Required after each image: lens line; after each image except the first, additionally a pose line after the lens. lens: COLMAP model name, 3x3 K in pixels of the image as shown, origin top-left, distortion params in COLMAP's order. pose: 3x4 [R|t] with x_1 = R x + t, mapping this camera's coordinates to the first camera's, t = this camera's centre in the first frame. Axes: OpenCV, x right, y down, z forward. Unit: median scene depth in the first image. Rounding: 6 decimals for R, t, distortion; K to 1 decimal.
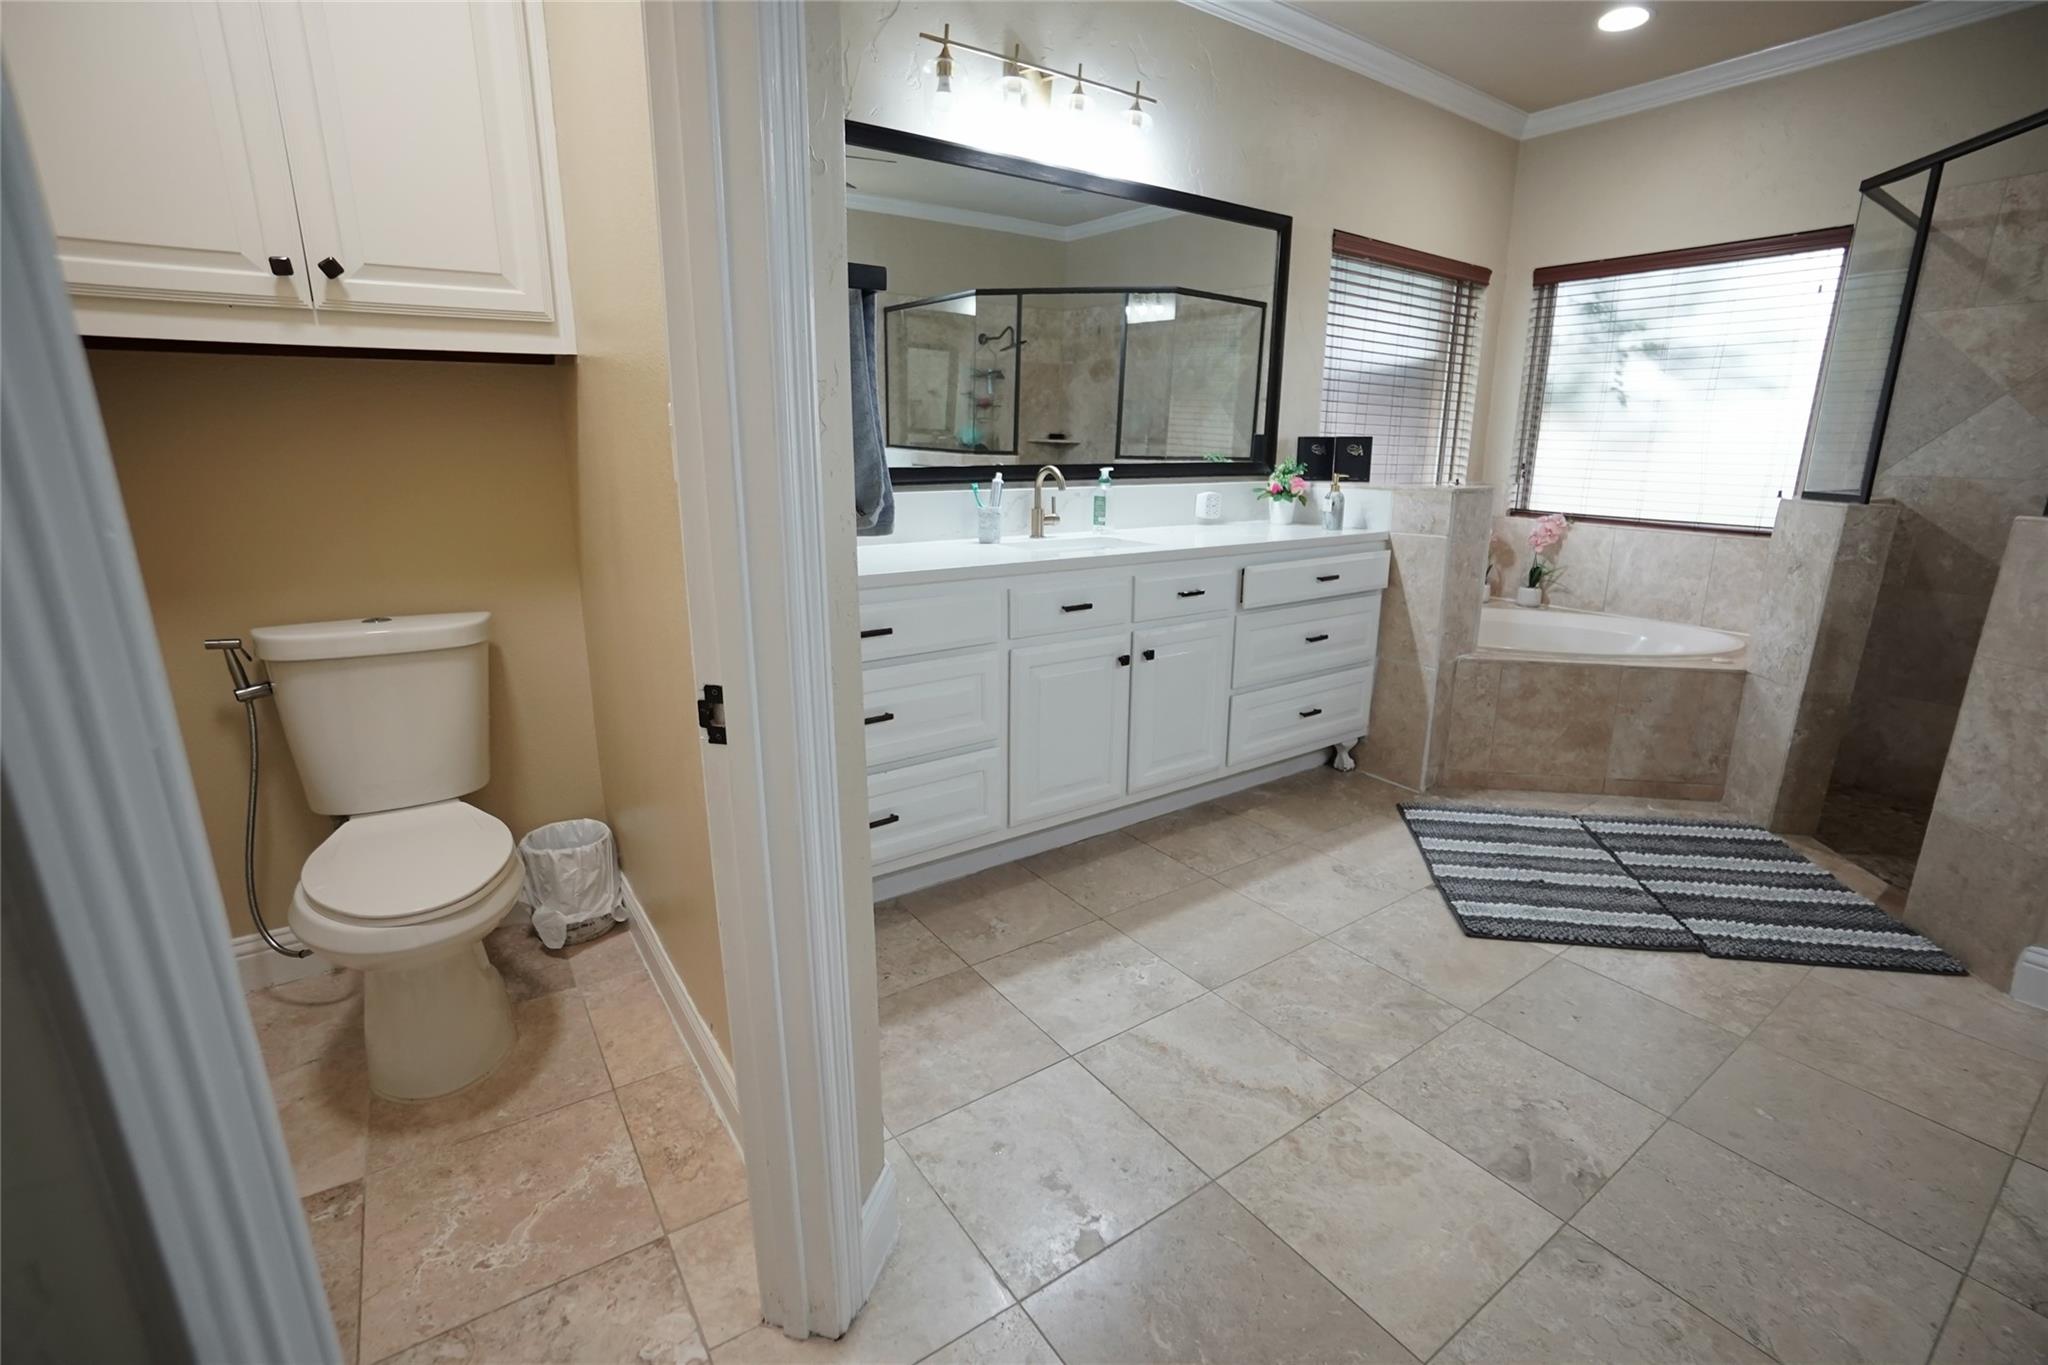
lens RADIAL K [[892.8, 0, 1024.0], [0, 892.8, 682.5], [0, 0, 1]] dist [-0.063718, 0.020115]
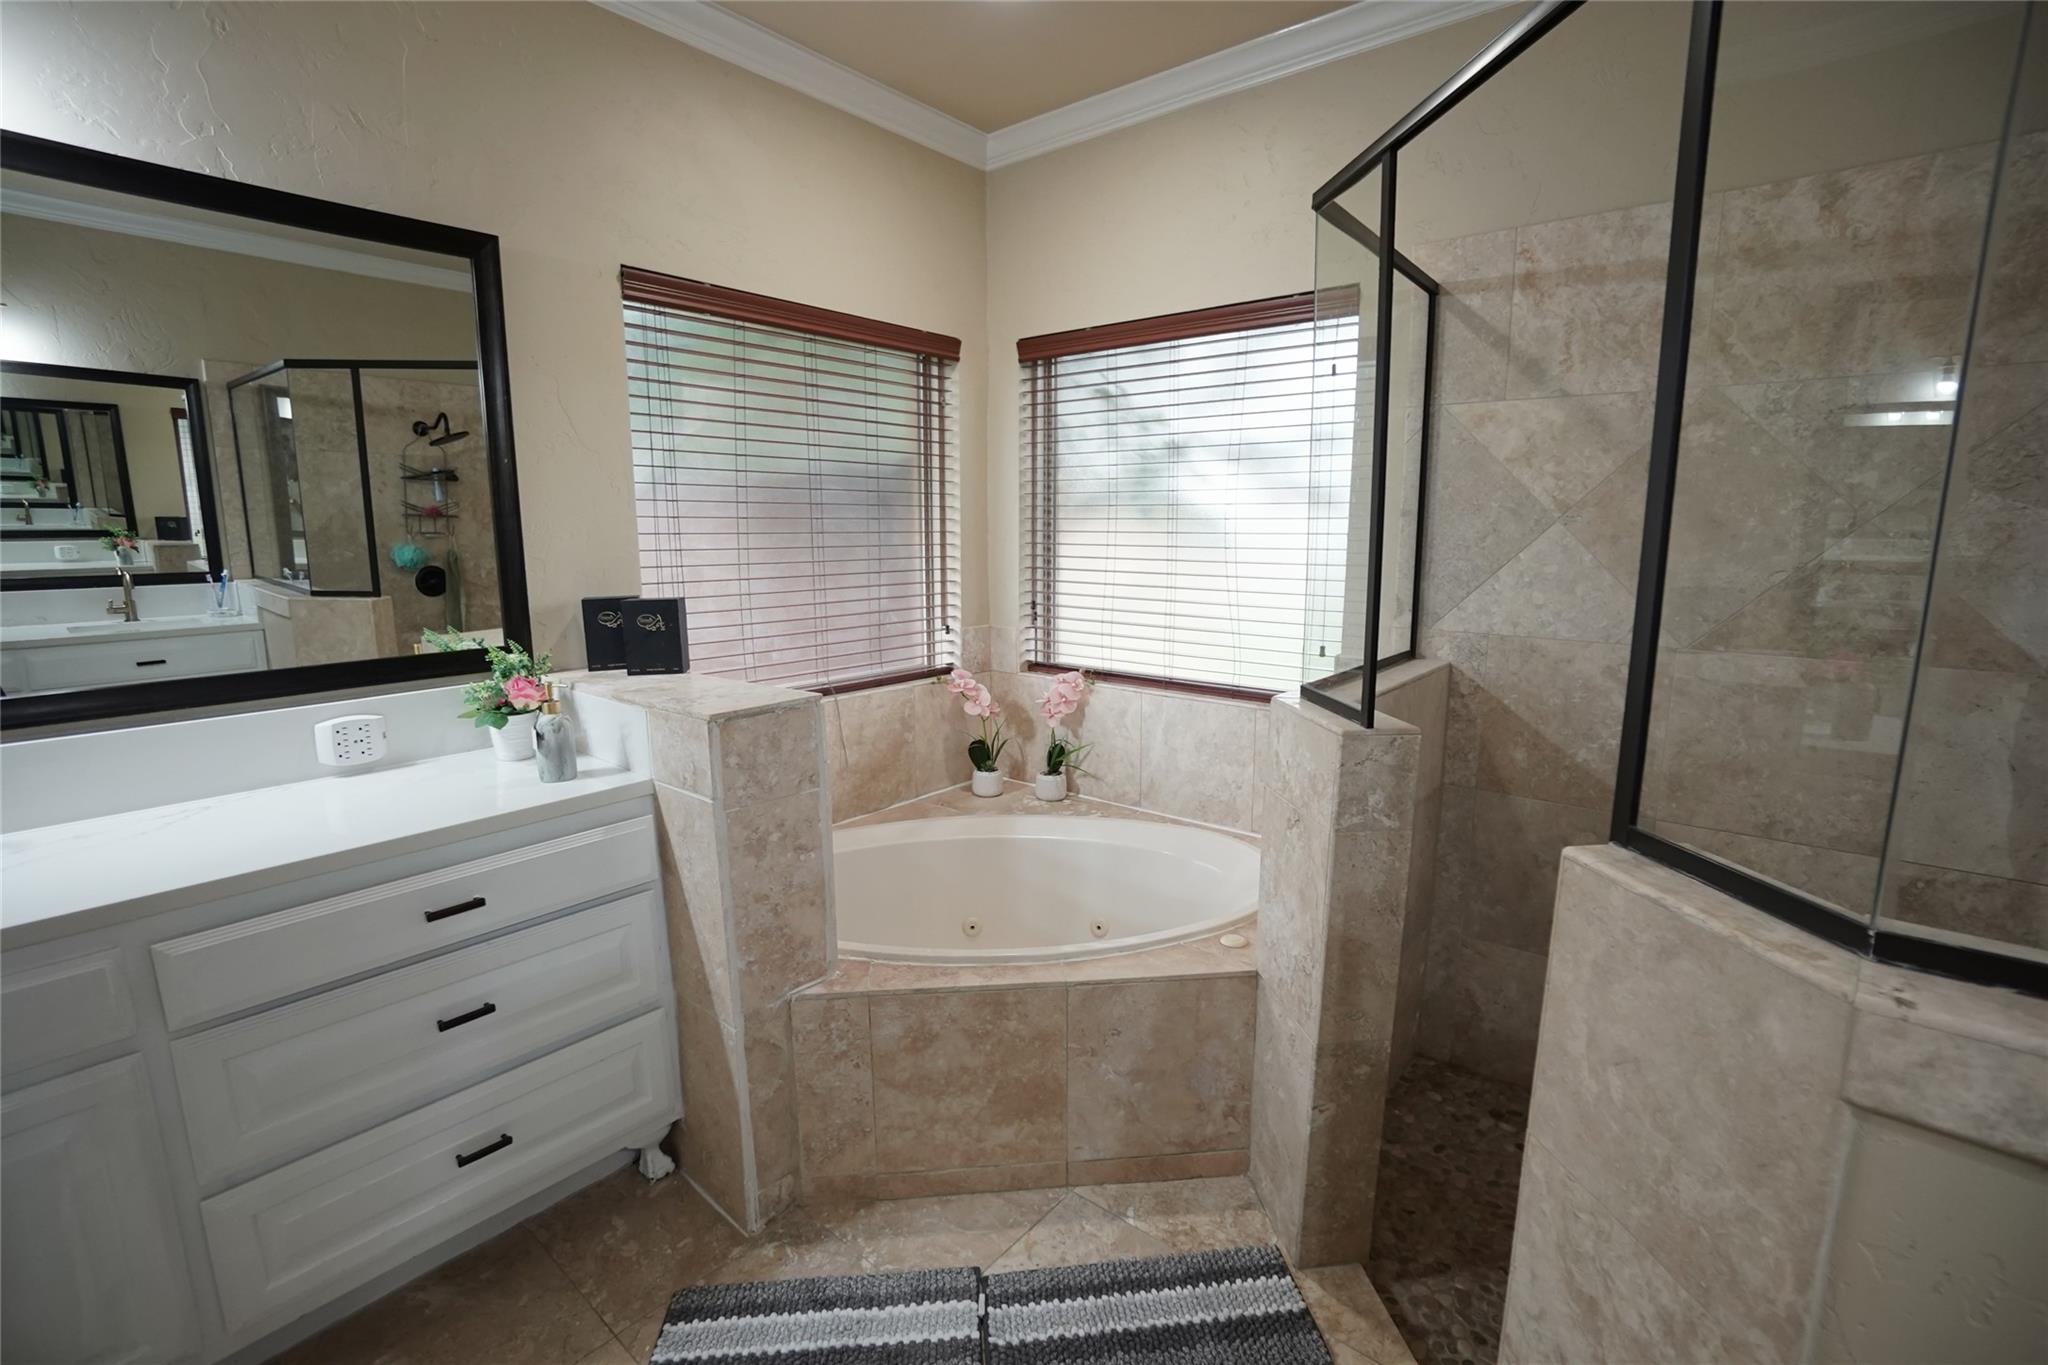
lens RADIAL K [[892.8, 0, 1024.0], [0, 892.8, 682.5], [0, 0, 1]] dist [-0.063718, 0.020115]
pose [[0.964574, -0.052257, 0.258584, 0.509861], [0.074501, 0.994245, -0.076979, -0.175055], [-0.253074, 0.093517, 0.962917, 0.405709]]
